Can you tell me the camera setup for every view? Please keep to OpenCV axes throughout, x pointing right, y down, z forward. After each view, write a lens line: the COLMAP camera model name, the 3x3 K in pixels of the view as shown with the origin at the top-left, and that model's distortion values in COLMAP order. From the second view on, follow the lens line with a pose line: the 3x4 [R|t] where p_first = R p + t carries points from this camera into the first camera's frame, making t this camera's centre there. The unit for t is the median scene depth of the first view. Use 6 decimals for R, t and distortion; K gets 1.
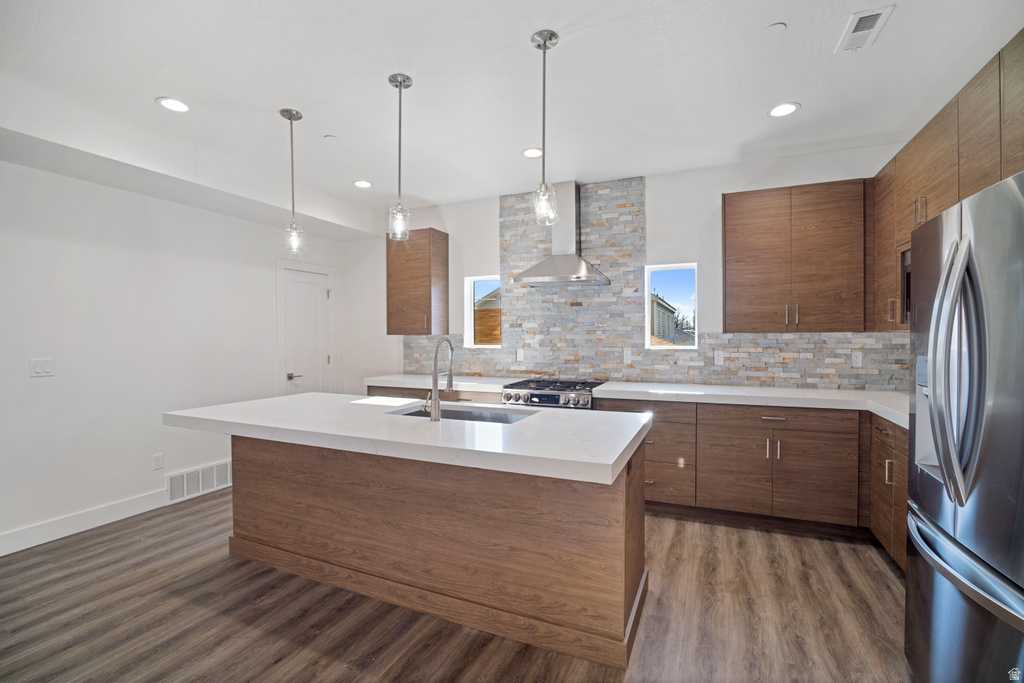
lens RADIAL K [[472.7, 0, 501.0], [0, 472.7, 336.1], [0, 0, 1]] dist [-0.034194, 0.006455]
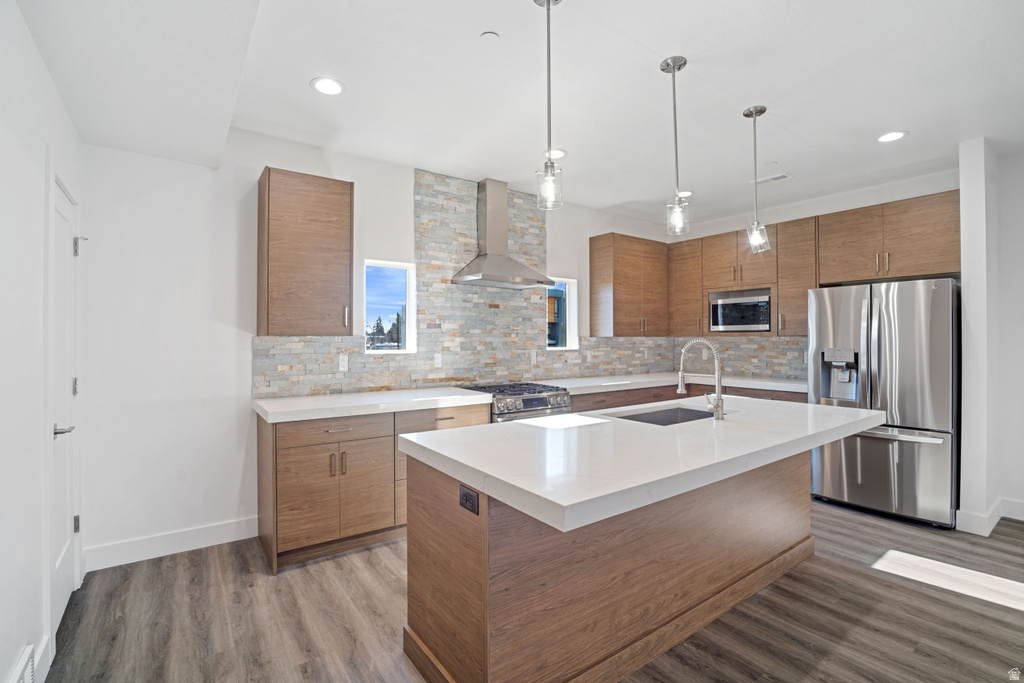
lens RADIAL K [[472.7, 0, 512.4], [0, 472.7, 337.9], [0, 0, 1]] dist [-0.034194, 0.006455]
pose [[0.485437, 0.006215, 0.874249, -0.708204], [-0.000504, 0.999977, -0.006829, 0.005162], [-0.874271, 0.002874, 0.485429, 0.507149]]
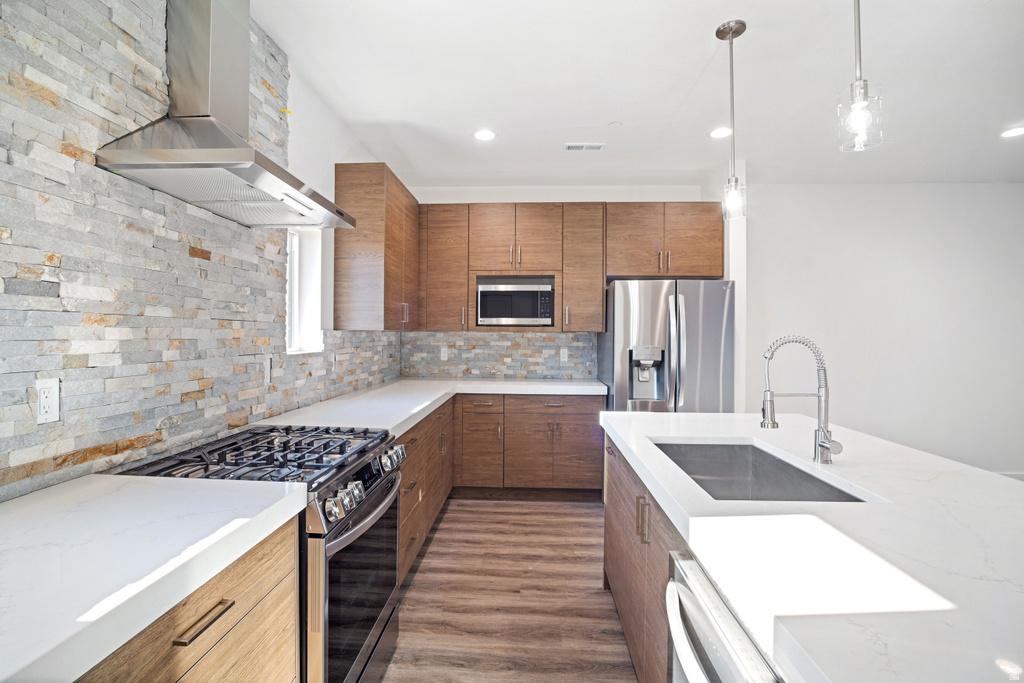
lens RADIAL K [[472.7, 0, 505.0], [0, 472.7, 336.7], [0, 0, 1]] dist [-0.034194, 0.006455]
pose [[-0.367678, -0.001152, 0.929953, -0.323154], [-0.003755, 0.999993, -0.000245, 0.003326], [-0.929946, -0.003582, -0.367679, 0.936582]]
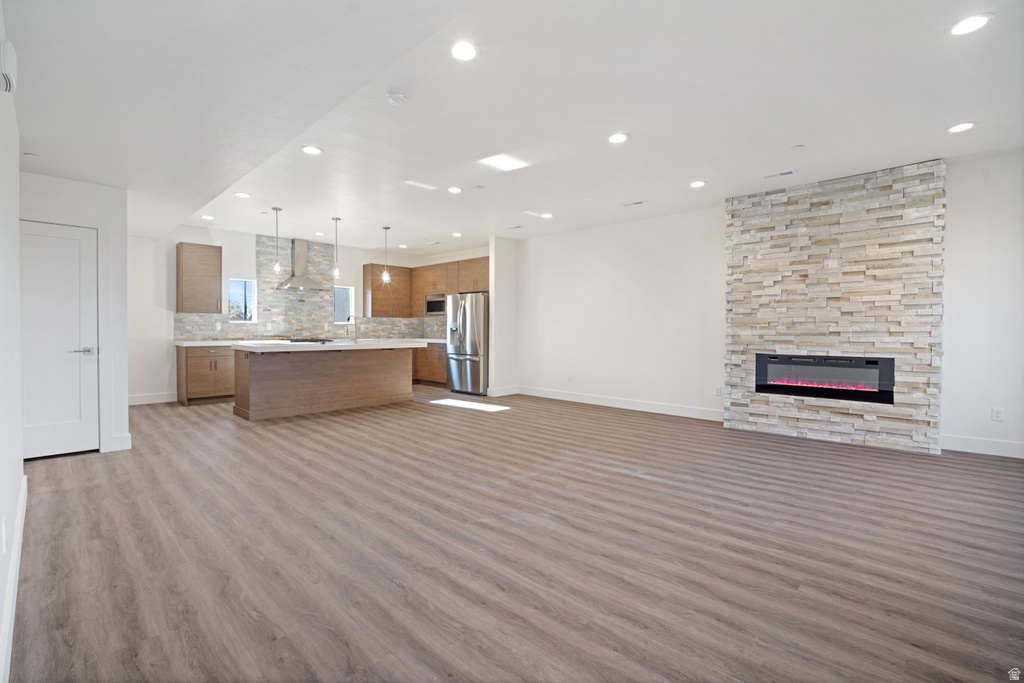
lens RADIAL K [[472.7, 0, 513.4], [0, 472.7, 336.4], [0, 0, 1]] dist [-0.034194, 0.006455]
pose [[0.327249, -0.009409, 0.944891, -1.461709], [-0.007637, 0.999891, 0.012601, 0.051527], [-0.944907, -0.011339, 0.327142, -0.500596]]
